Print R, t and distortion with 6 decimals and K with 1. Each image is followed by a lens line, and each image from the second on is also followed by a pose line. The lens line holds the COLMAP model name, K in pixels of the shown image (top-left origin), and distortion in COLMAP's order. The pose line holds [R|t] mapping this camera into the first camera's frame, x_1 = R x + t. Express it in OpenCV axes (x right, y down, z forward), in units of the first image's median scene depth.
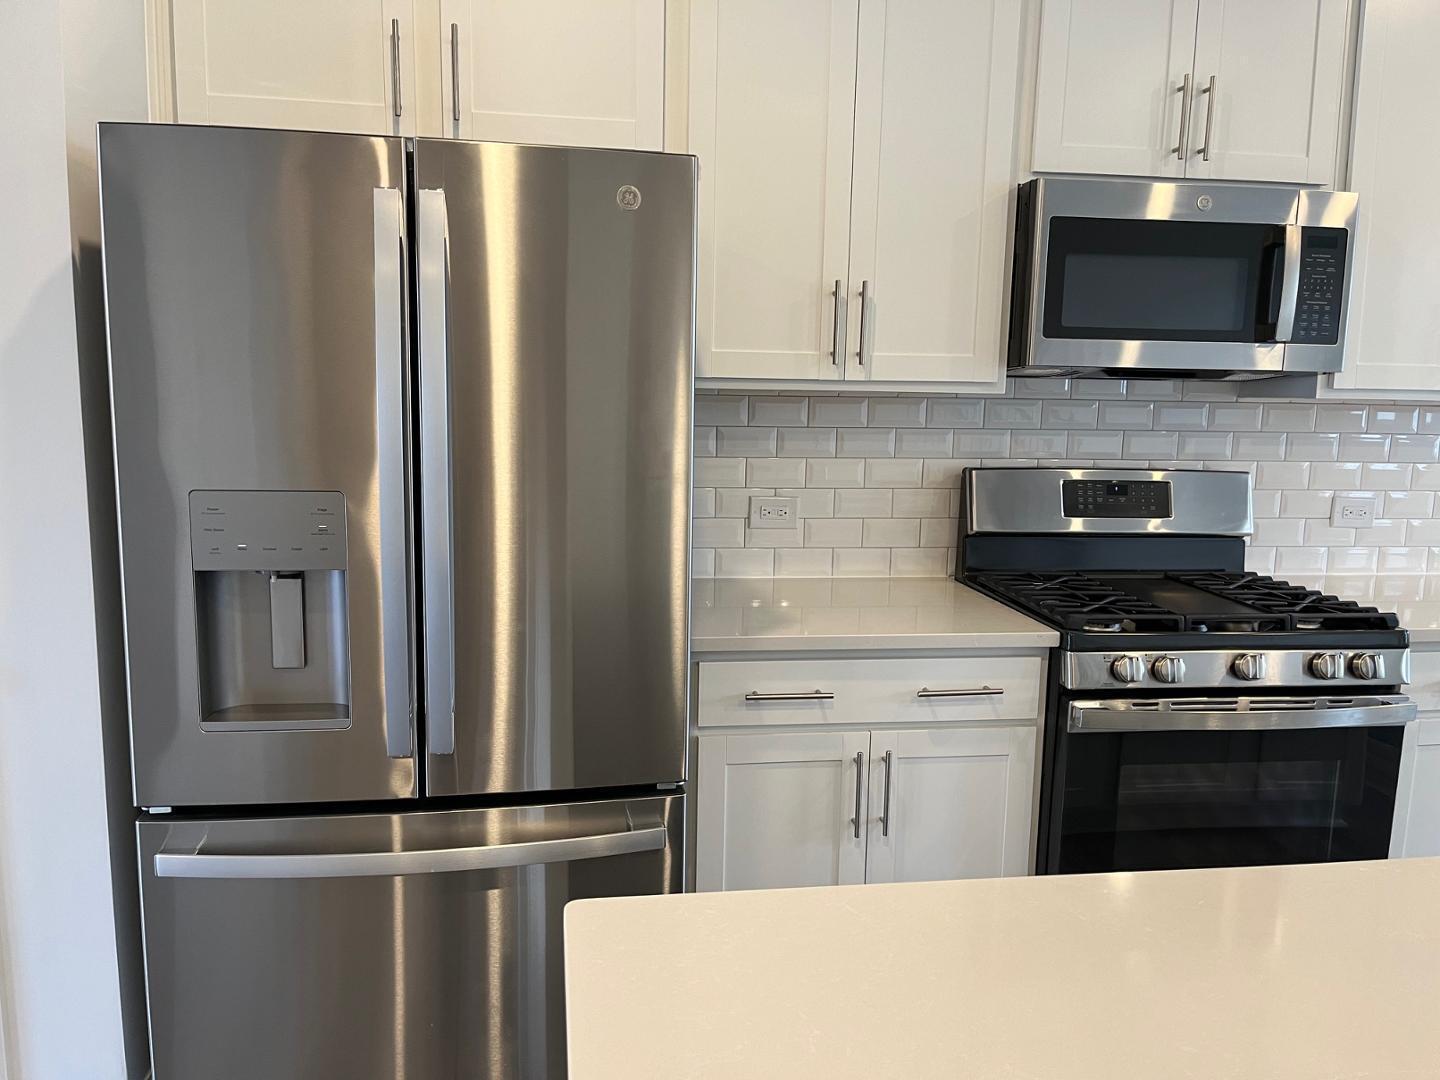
lens RADIAL K [[1110.4, 0, 718.2], [0, 1110.4, 548.9], [0, 0, 1]] dist [0.007586, 0.000059]
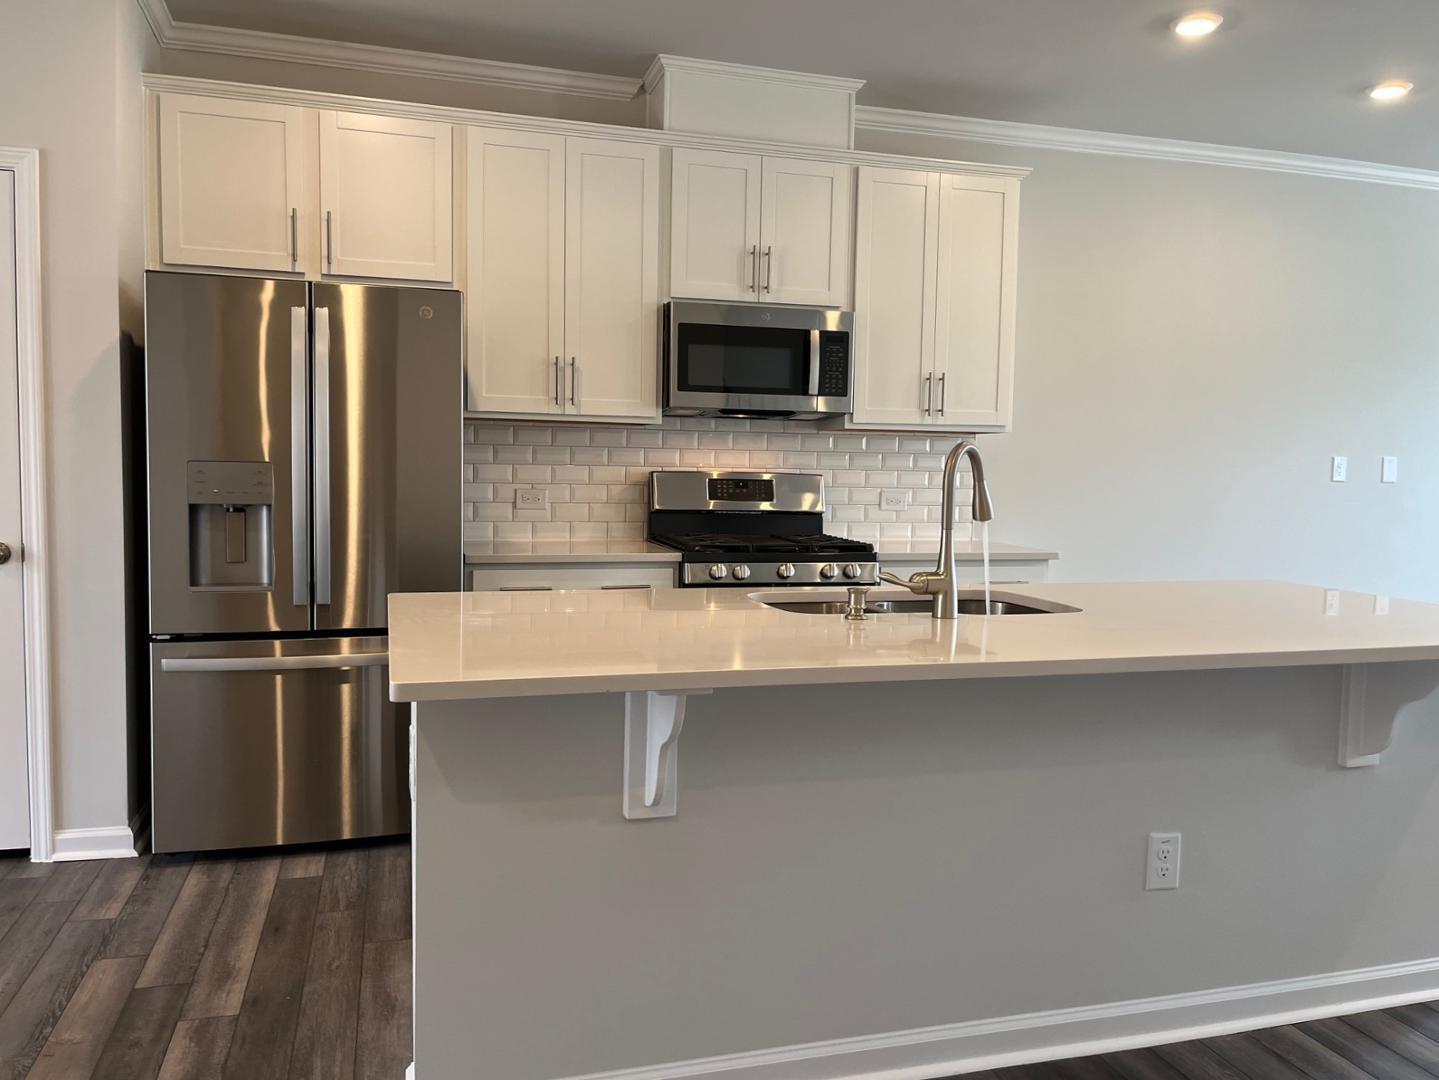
lens RADIAL K [[1056.5, 0, 712.9], [0, 1056.5, 525.3], [0, 0, 1]] dist [0.048317, -0.094962]
pose [[0.991776, -0.006546, 0.127815, 0.131099], [0.017674, 0.996128, -0.086121, 0.161130], [-0.126756, 0.087672, 0.988052, -0.615291]]
